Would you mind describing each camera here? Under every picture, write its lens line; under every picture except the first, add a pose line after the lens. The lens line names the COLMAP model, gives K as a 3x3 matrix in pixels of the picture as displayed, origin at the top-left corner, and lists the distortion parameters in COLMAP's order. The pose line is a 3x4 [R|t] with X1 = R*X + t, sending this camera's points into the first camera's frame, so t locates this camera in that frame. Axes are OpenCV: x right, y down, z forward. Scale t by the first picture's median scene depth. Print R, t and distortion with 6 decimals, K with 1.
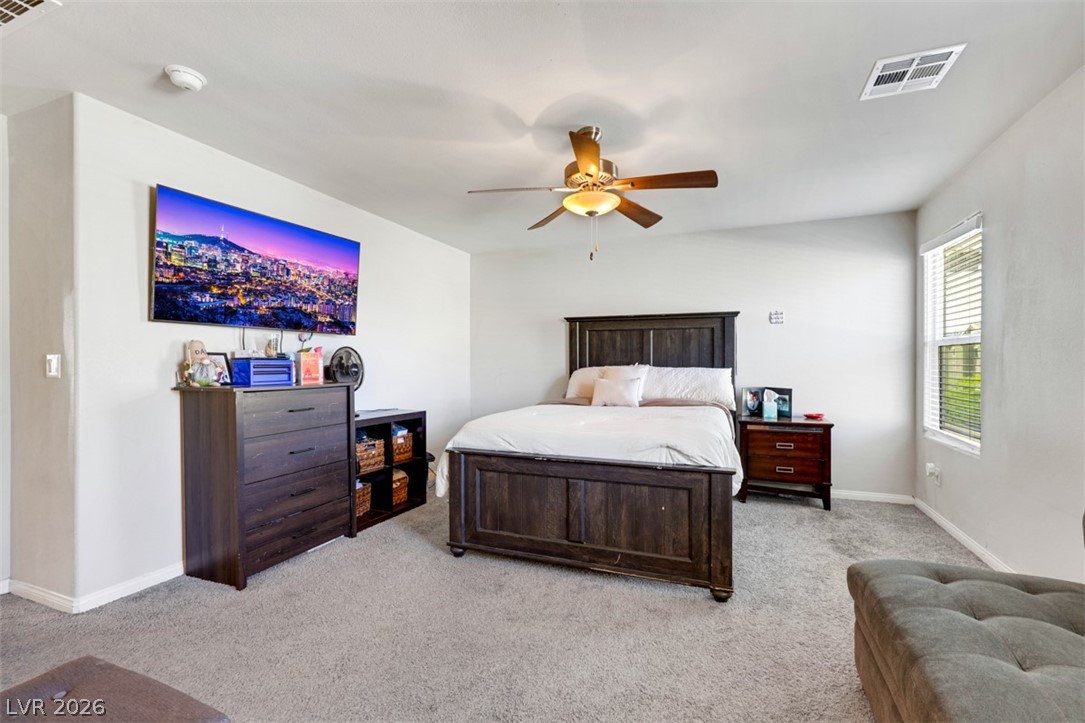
lens RADIAL K [[490.0, 0, 544.0], [0, 490.0, 365.3], [0, 0, 1]] dist [0.000716, 0.000234]
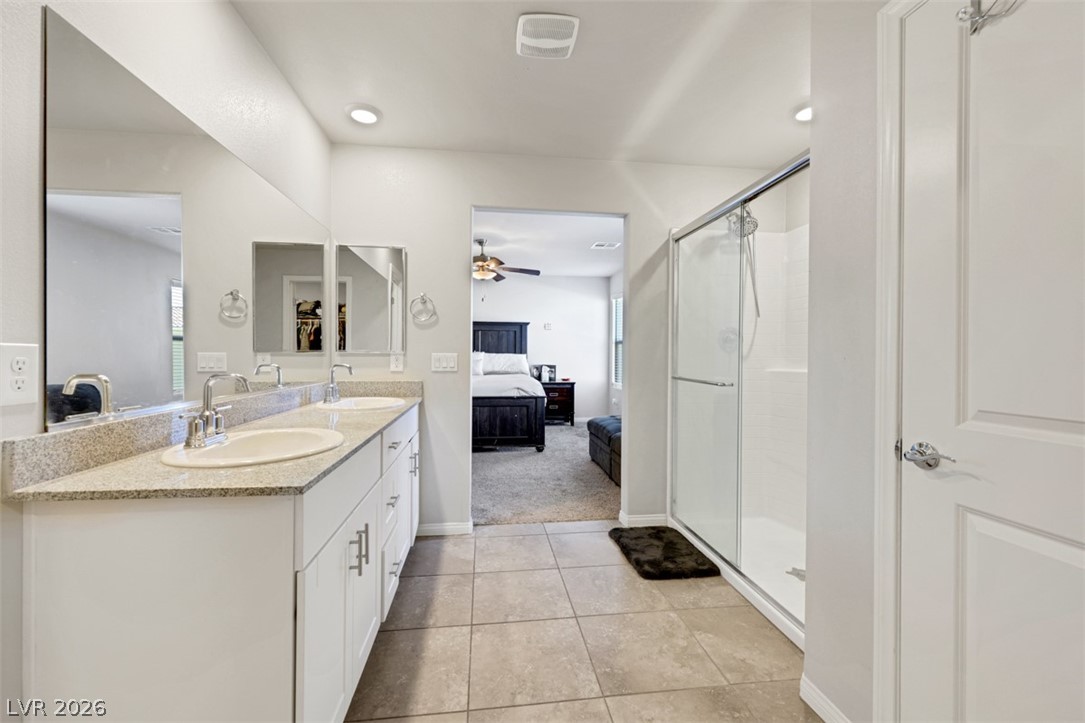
lens RADIAL K [[490.0, 0, 543.2], [0, 490.0, 359.2], [0, 0, 1]] dist [0.000716, 0.000234]
pose [[0.875974, -0.002553, 0.482351, -0.449814], [-0.002824, 0.999942, 0.010420, 0.006115], [-0.482350, -0.010489, 0.875916, -0.630457]]
